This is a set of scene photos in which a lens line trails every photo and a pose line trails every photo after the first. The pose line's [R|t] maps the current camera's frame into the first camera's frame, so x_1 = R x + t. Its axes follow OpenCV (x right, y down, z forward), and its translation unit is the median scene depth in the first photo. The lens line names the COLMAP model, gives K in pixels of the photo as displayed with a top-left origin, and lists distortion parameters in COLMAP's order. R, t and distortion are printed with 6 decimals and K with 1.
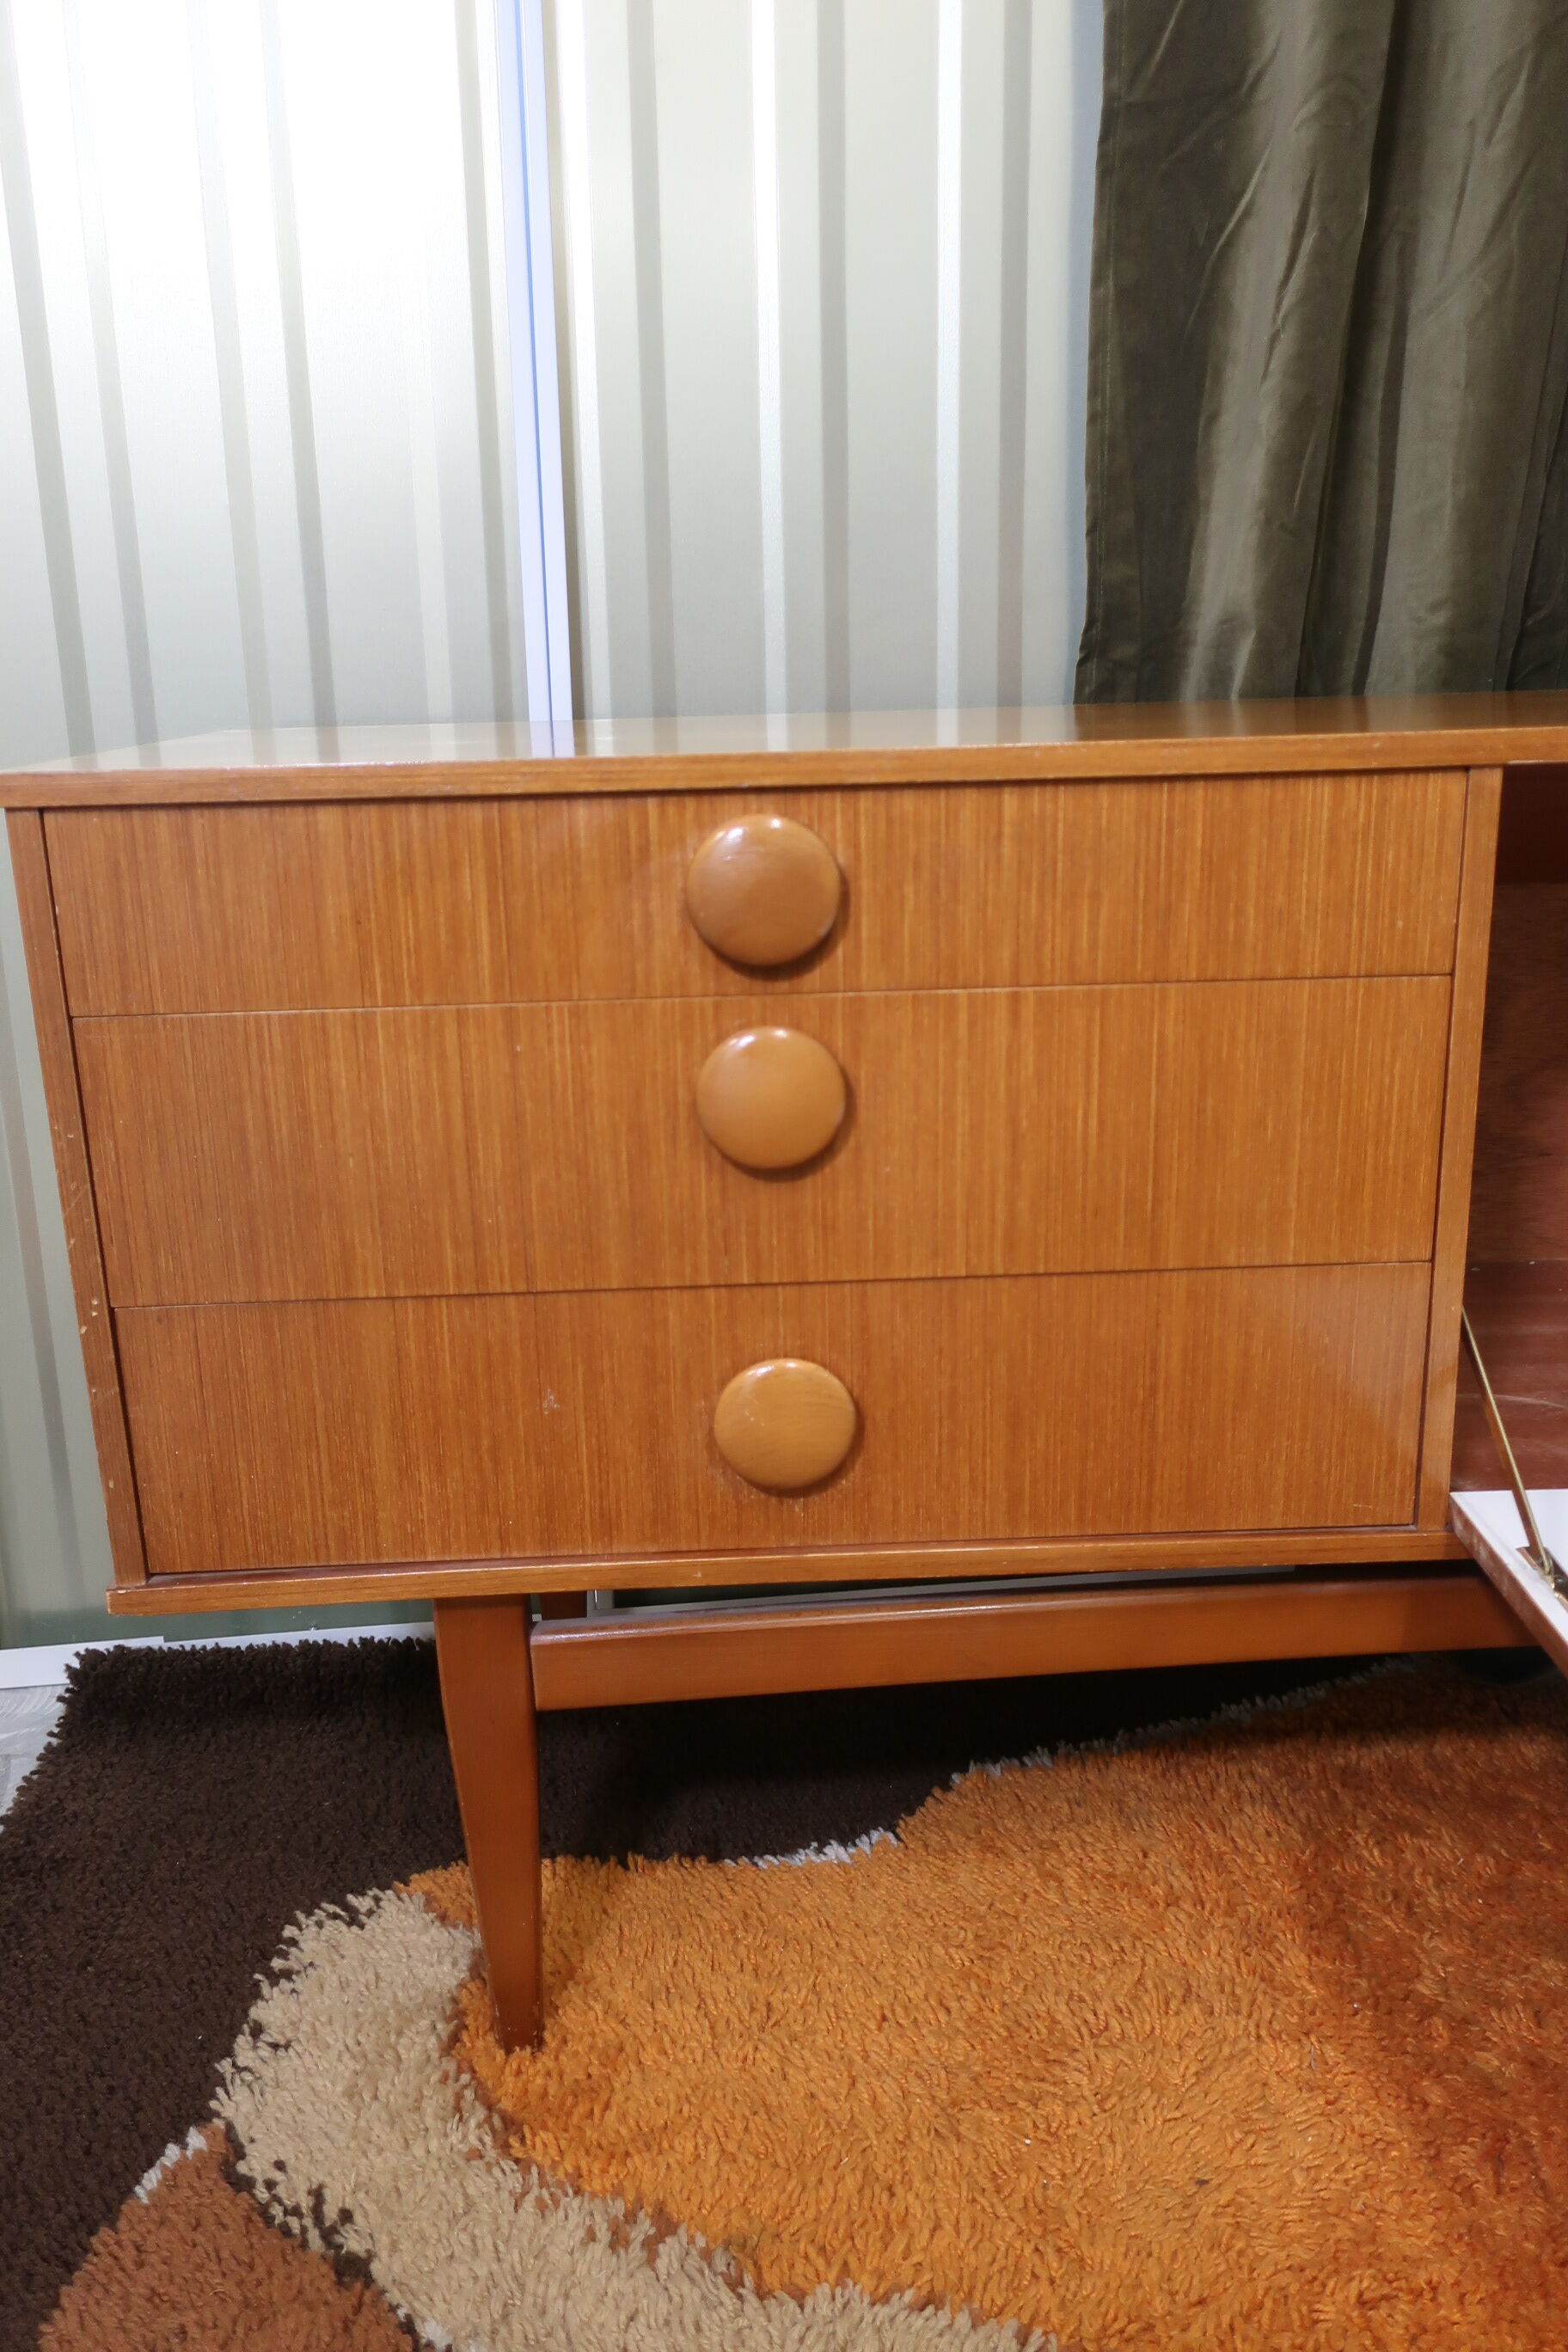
lens RADIAL K [[1868.4, 0, 780.7], [0, 1868.4, 1173.0], [0, 0, 1]] dist [-0.002106, 0.018144]
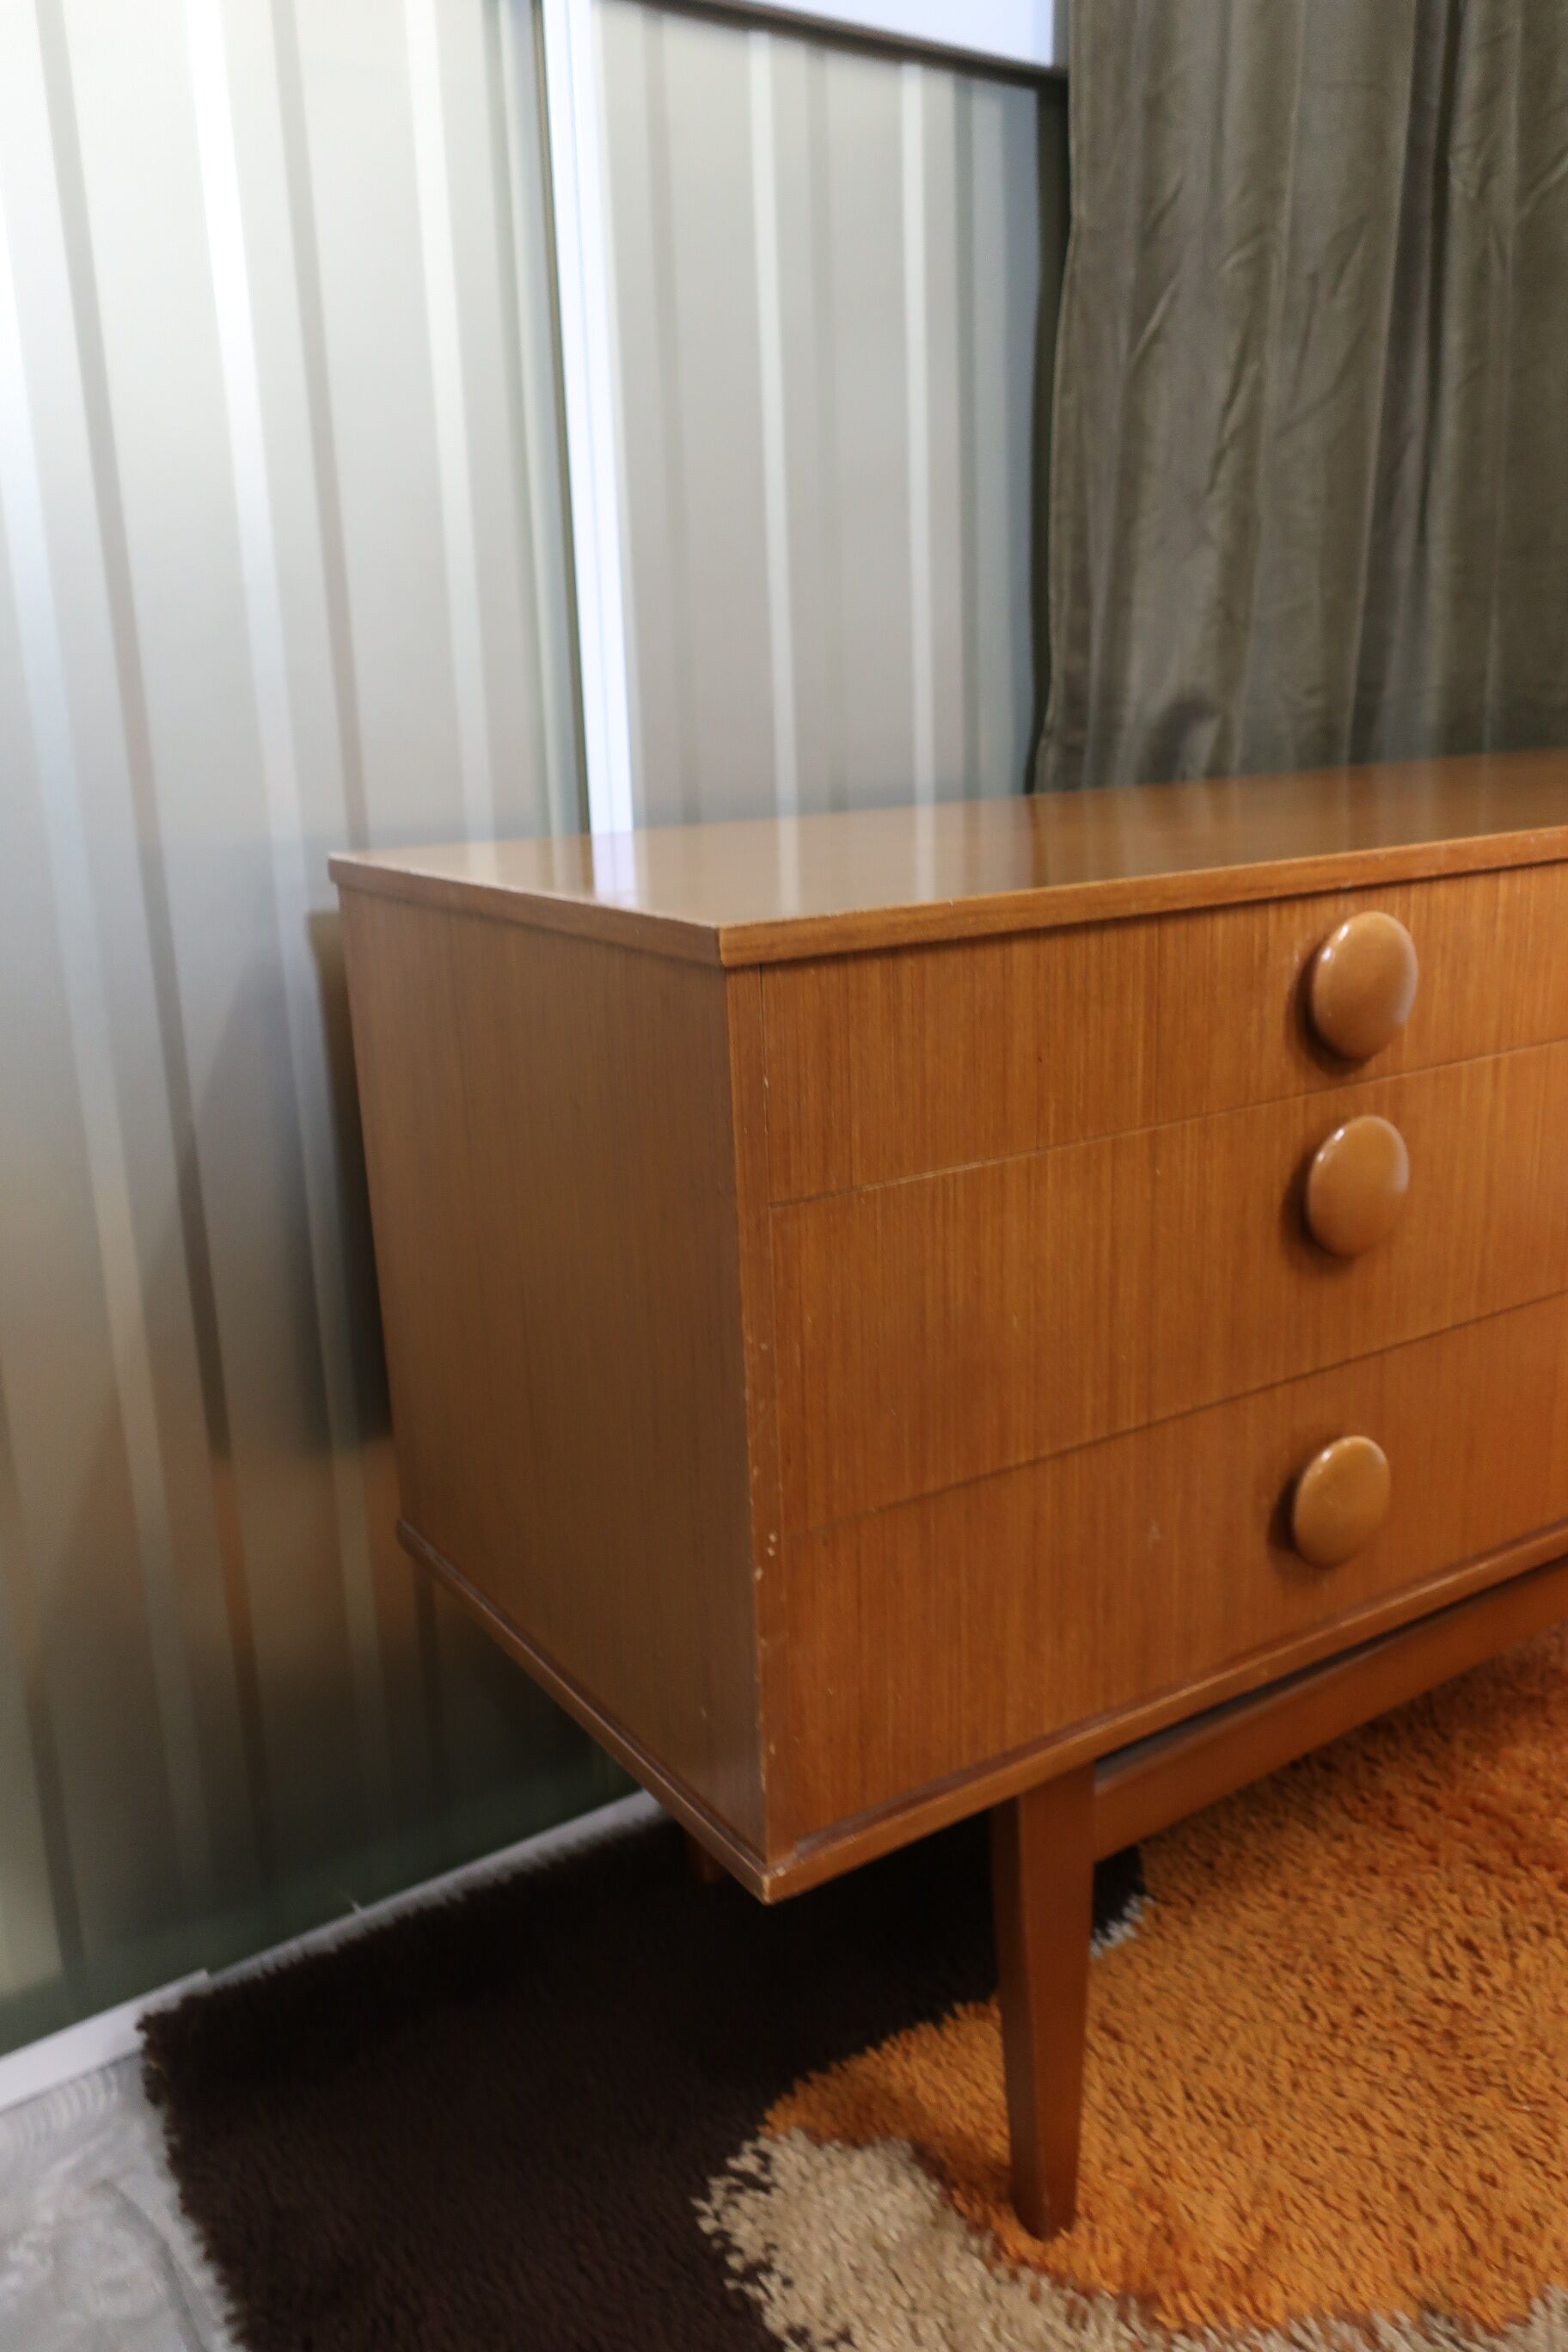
lens RADIAL K [[1868.4, 0, 757.0], [0, 1868.4, 1184.9], [0, 0, 1]] dist [-0.002106, 0.018144]
pose [[0.863036, -0.138343, 0.485830, -0.744165], [0.149997, 0.988572, 0.015045, -0.100173], [-0.482359, 0.059888, 0.873924, 0.251045]]
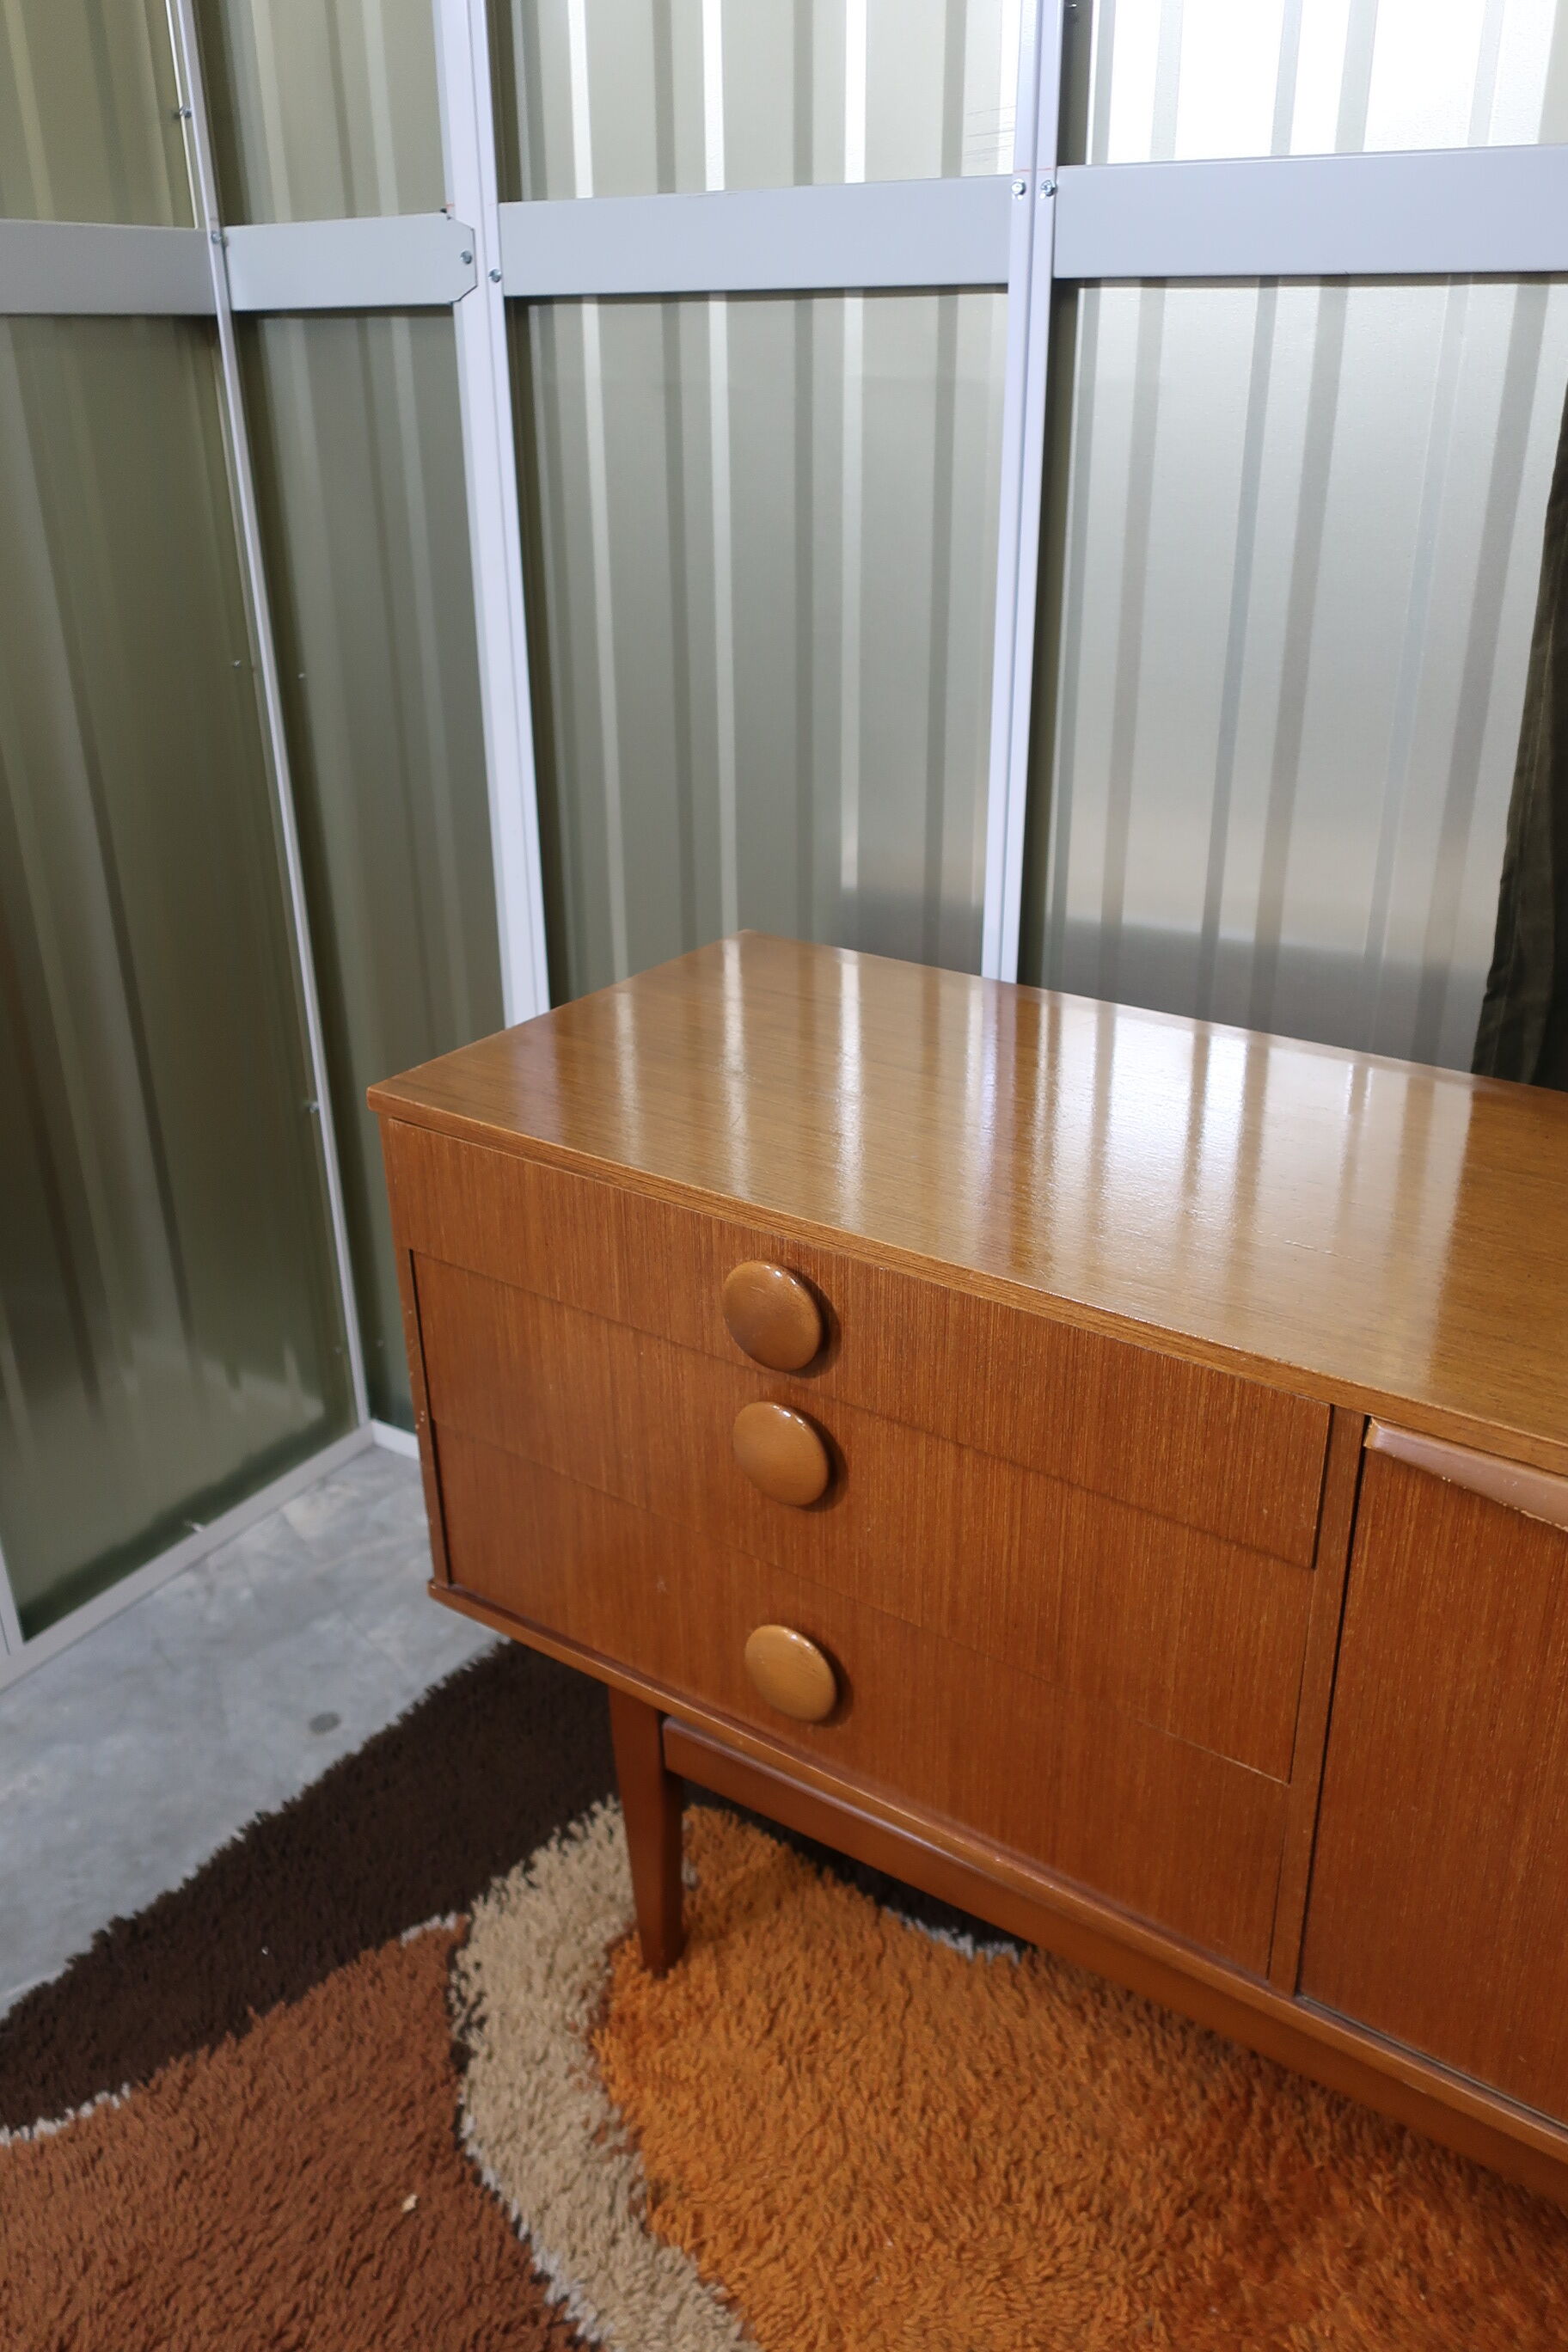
lens RADIAL K [[1868.4, 0, 785.5], [0, 1868.4, 1166.8], [0, 0, 1]] dist [-0.002106, 0.018144]
pose [[0.790670, 0.265912, -0.551482, 0.619654], [-0.170075, 0.960699, 0.219389, -0.485978], [0.588146, -0.079671, 0.804821, -0.016276]]
